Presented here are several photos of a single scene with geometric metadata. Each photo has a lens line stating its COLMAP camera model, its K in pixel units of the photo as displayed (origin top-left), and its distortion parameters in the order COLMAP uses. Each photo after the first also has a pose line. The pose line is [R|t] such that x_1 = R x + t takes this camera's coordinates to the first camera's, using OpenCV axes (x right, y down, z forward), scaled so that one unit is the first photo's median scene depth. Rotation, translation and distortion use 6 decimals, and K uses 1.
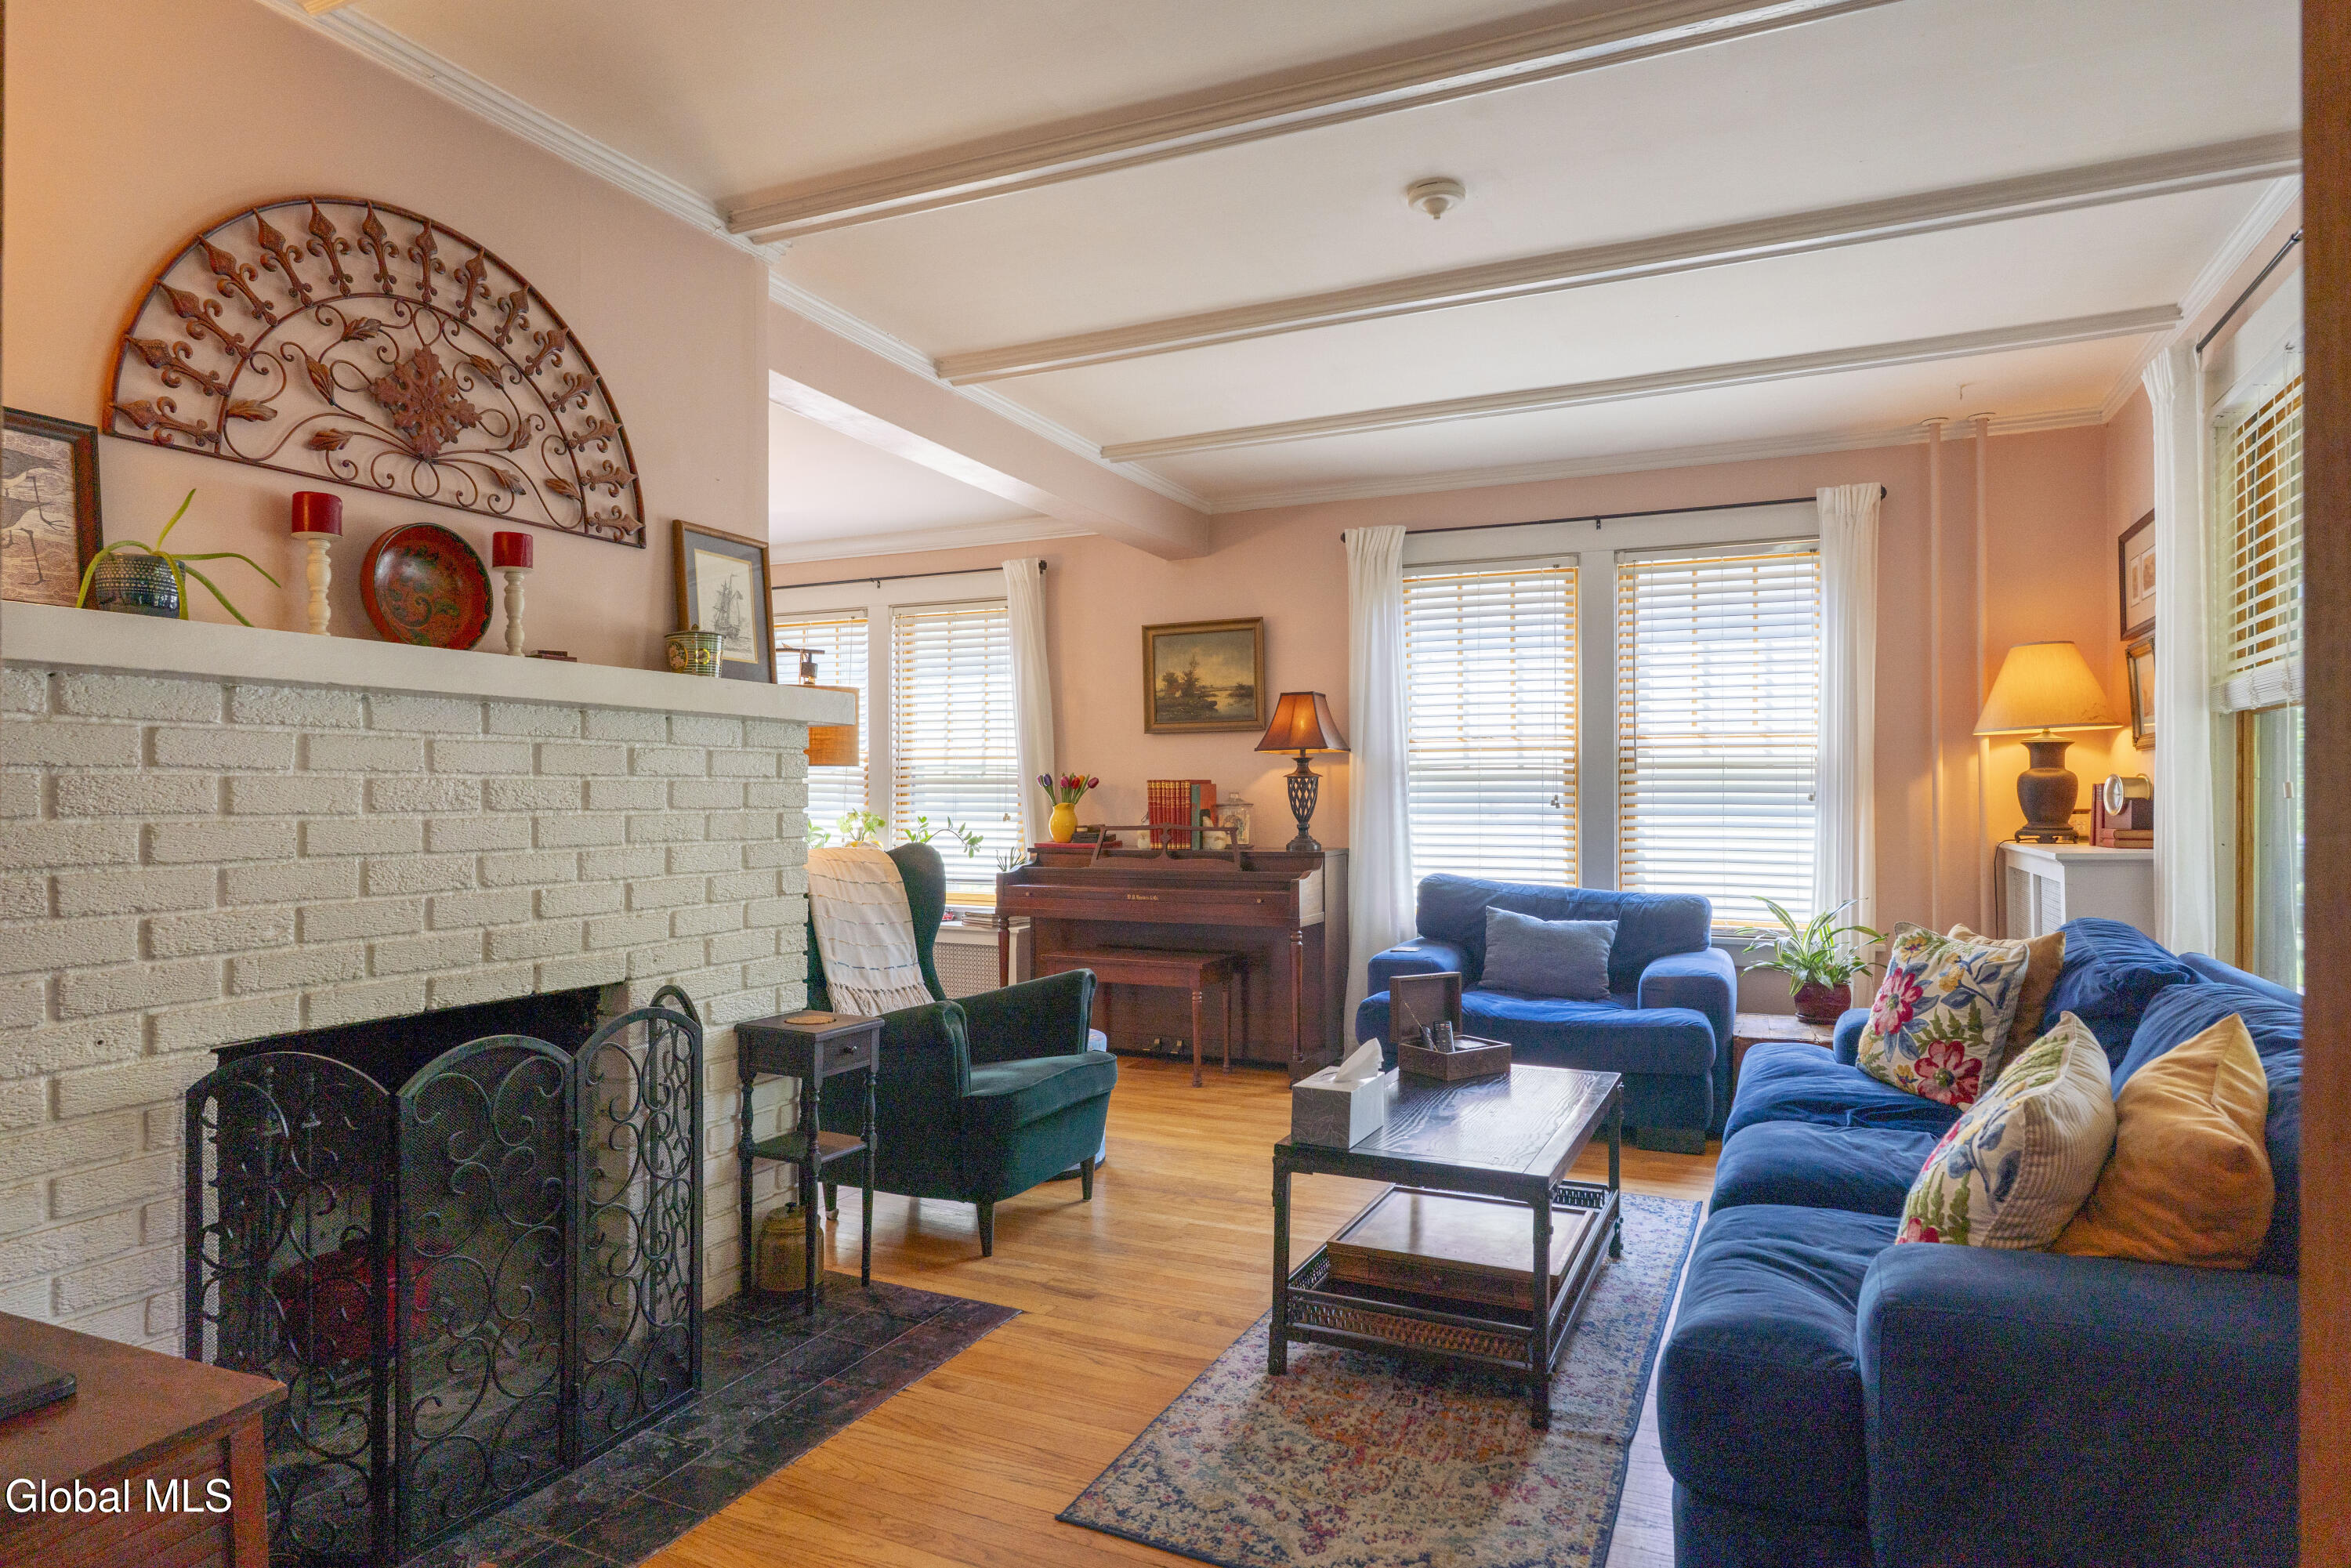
lens RADIAL K [[1344.8, 0, 1171.2], [0, 1344.8, 786.2], [0, 0, 1]] dist [-0.007246, 0.001454]
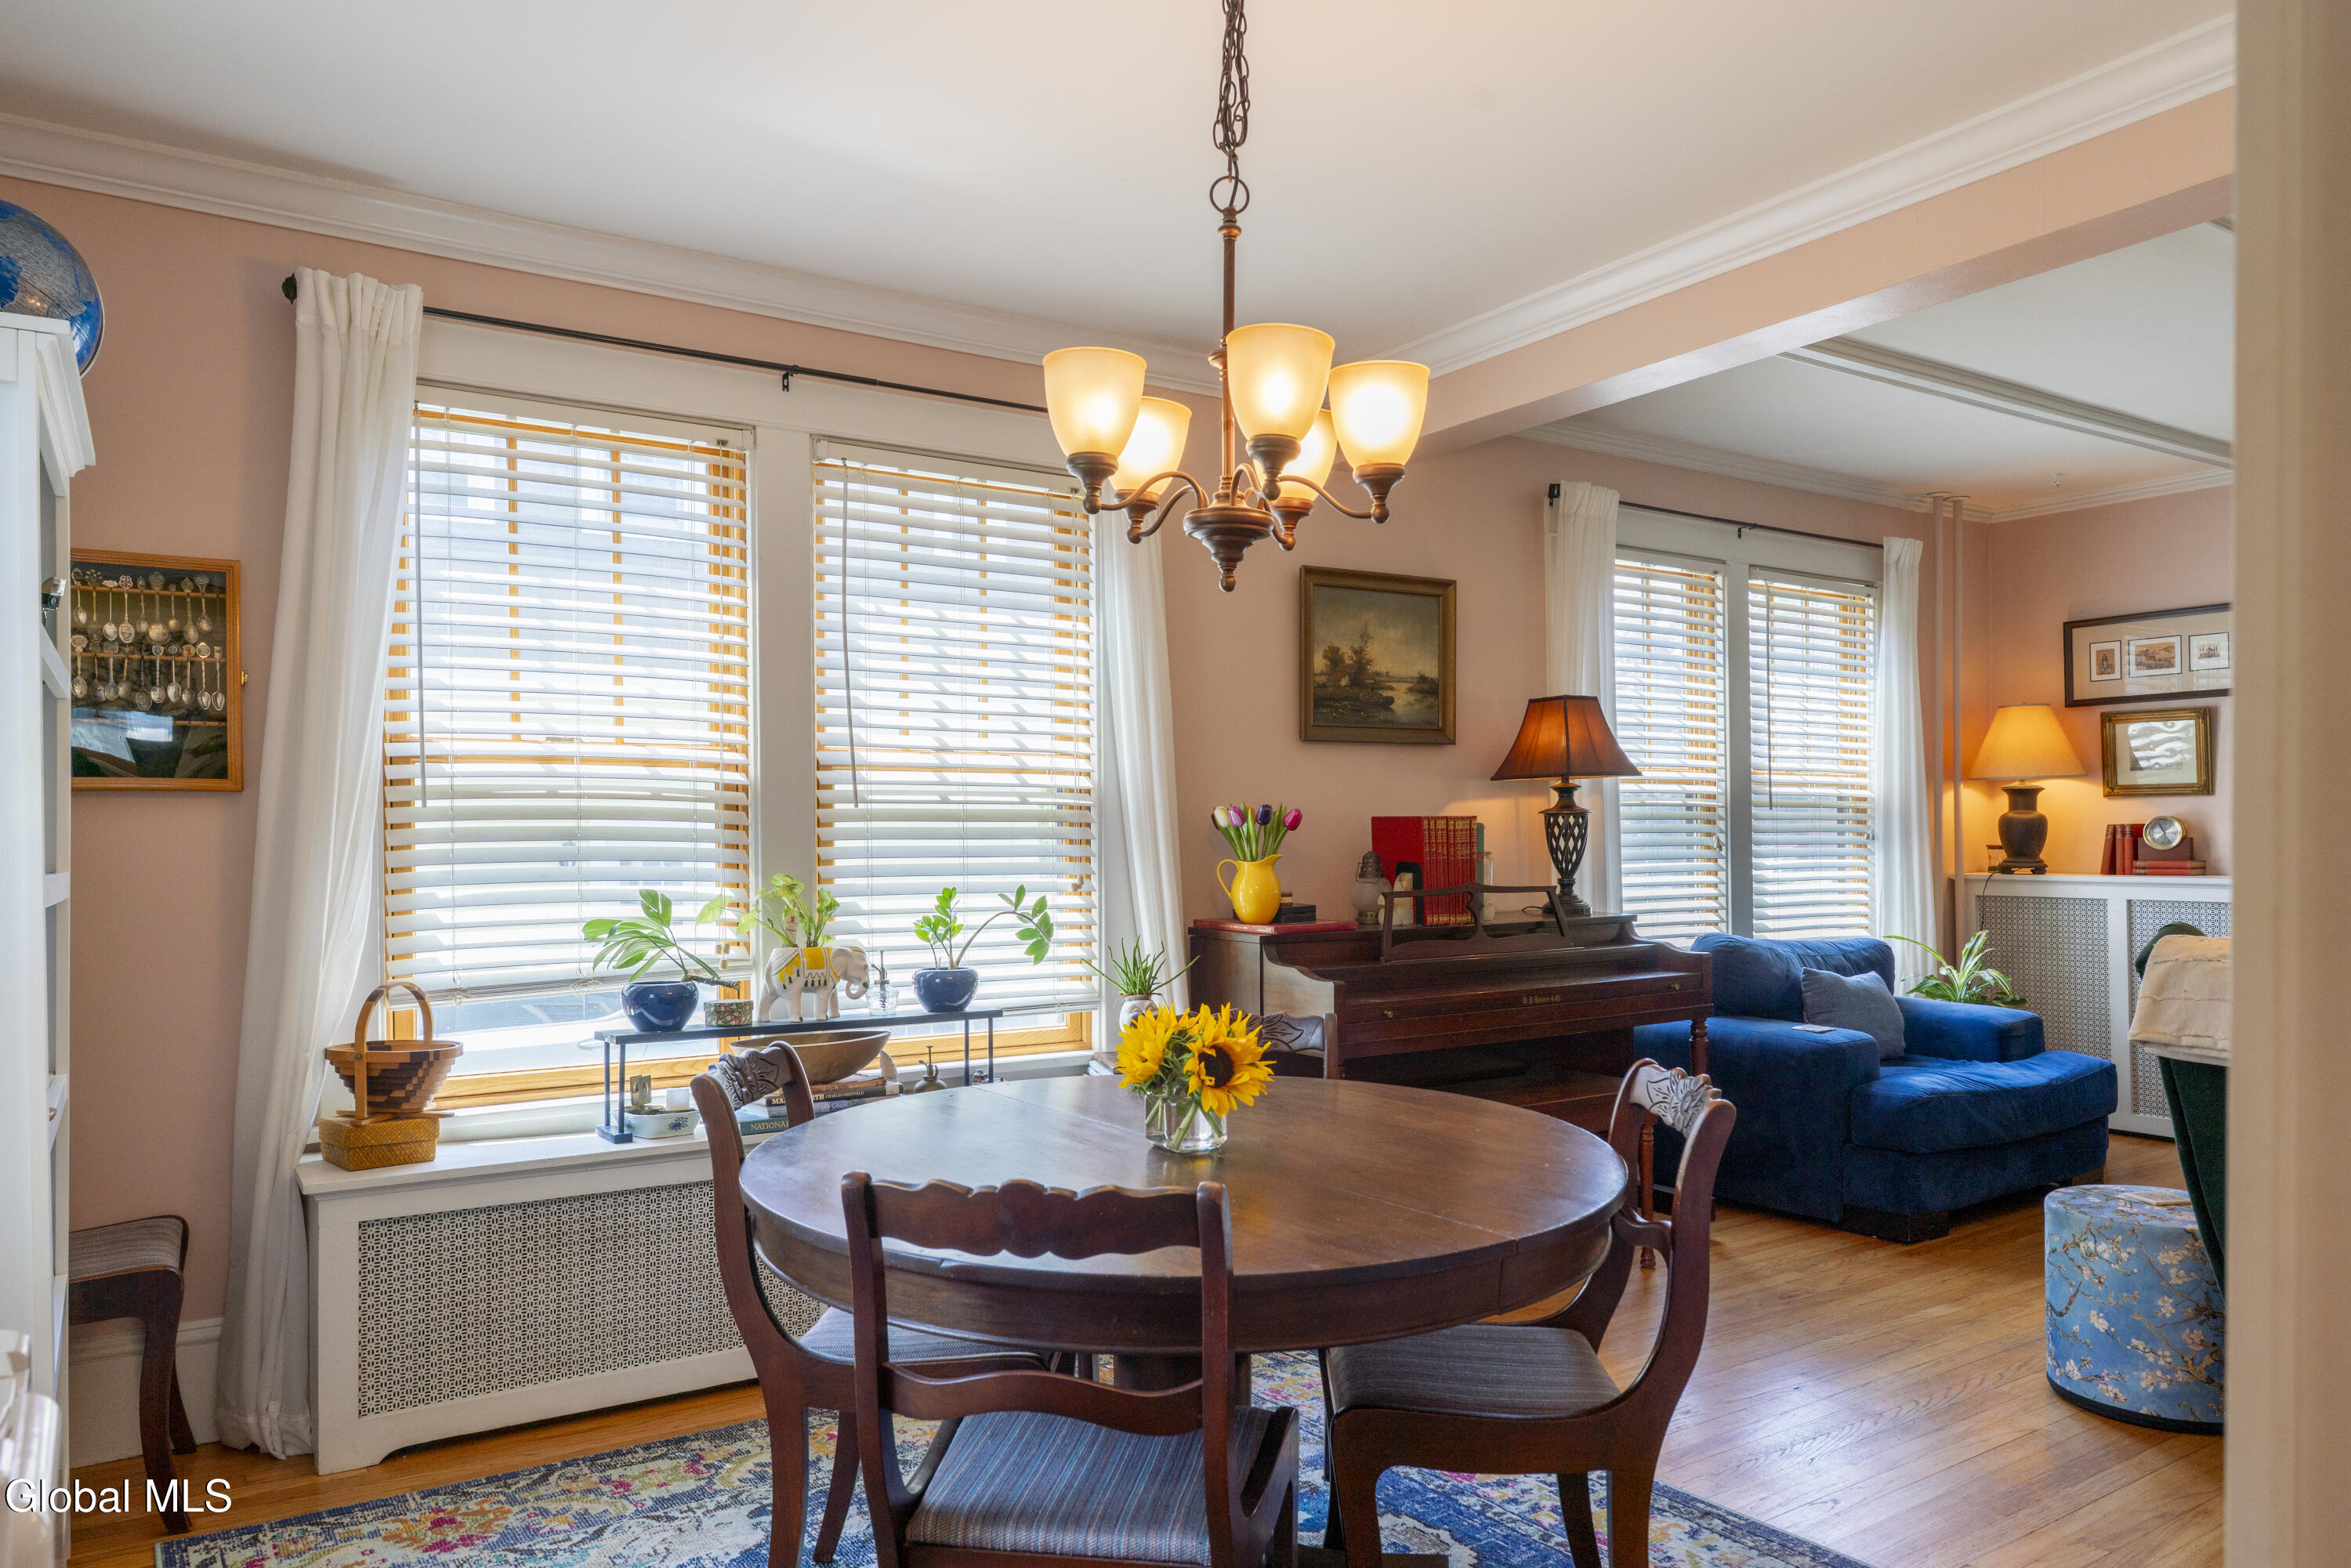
lens RADIAL K [[1587.6, 0, 1171.6], [0, 1587.6, 805.4], [0, 0, 1]] dist [-0.006141, -0.000140]
pose [[0.517035, 0.010342, 0.855902, -0.740542], [-0.001826, 0.999938, -0.010979, -0.000679], [-0.855962, 0.004113, 0.517022, 0.732297]]
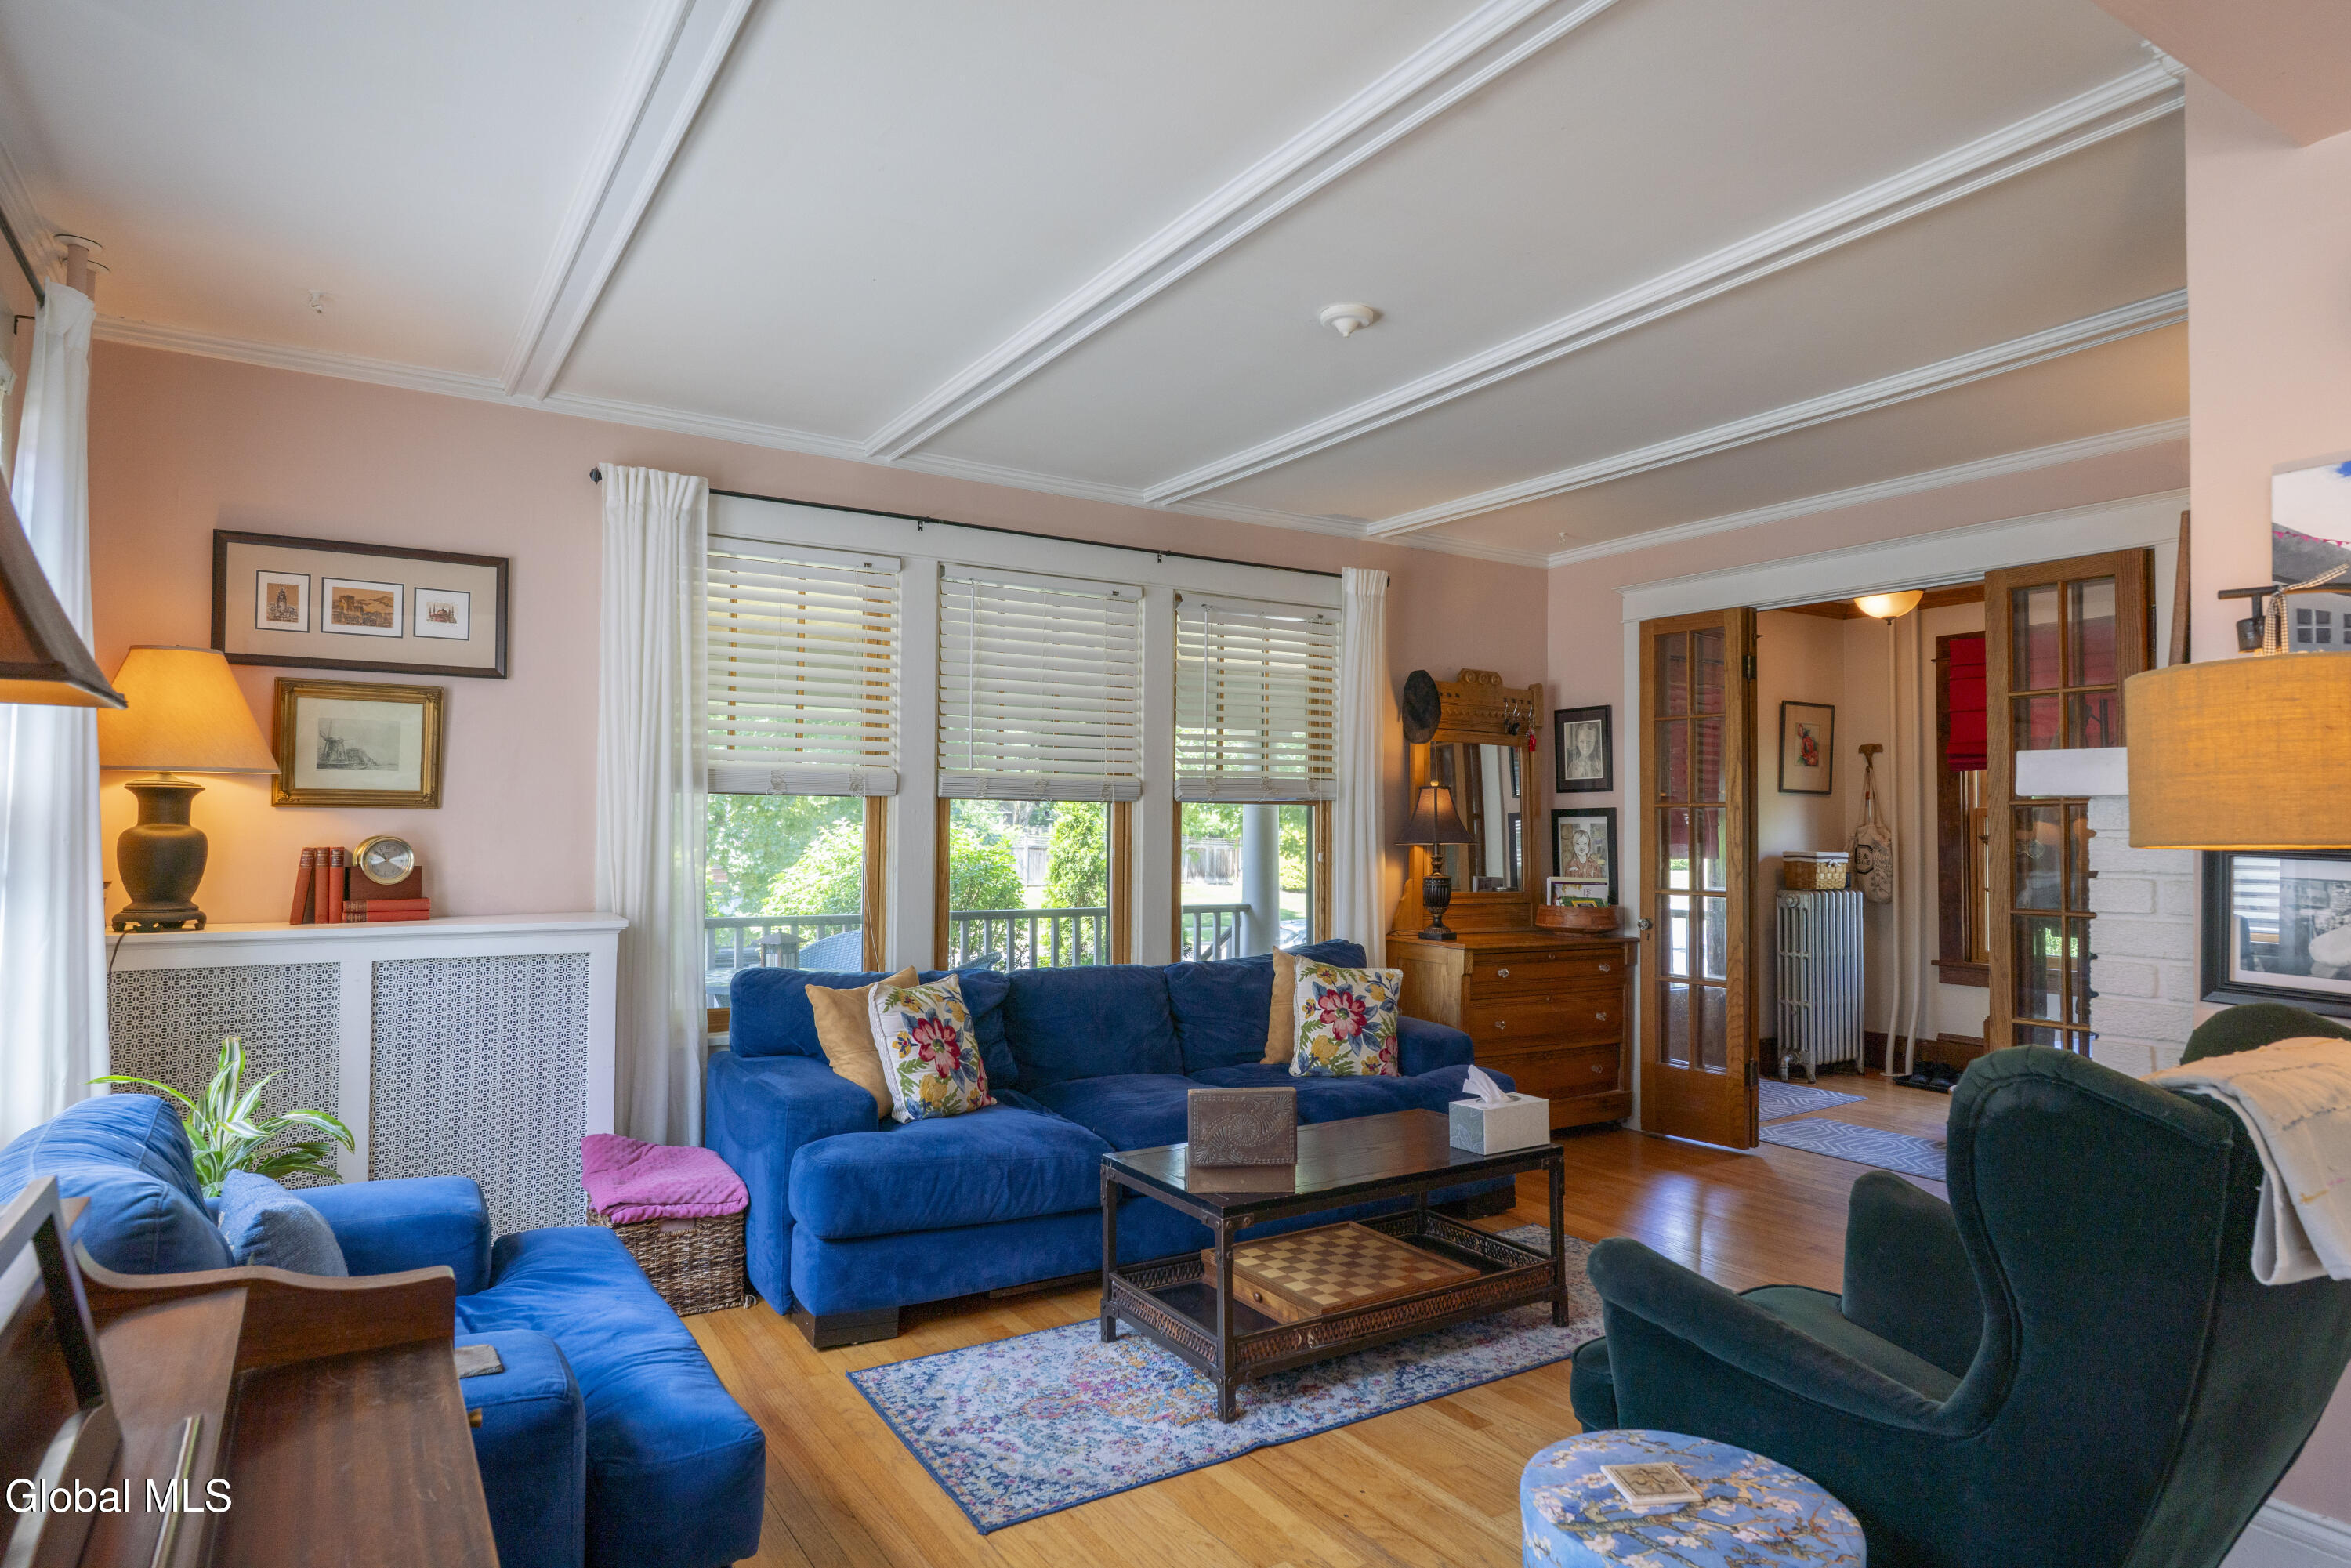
lens RADIAL K [[1344.8, 0, 1172.6], [0, 1344.8, 798.3], [0, 0, 1]] dist [-0.007246, 0.001454]
pose [[-0.839111, 0.013335, 0.543797, -0.139134], [-0.009380, 0.999196, -0.038976, -0.003304], [-0.543880, -0.037806, -0.838311, 1.037953]]
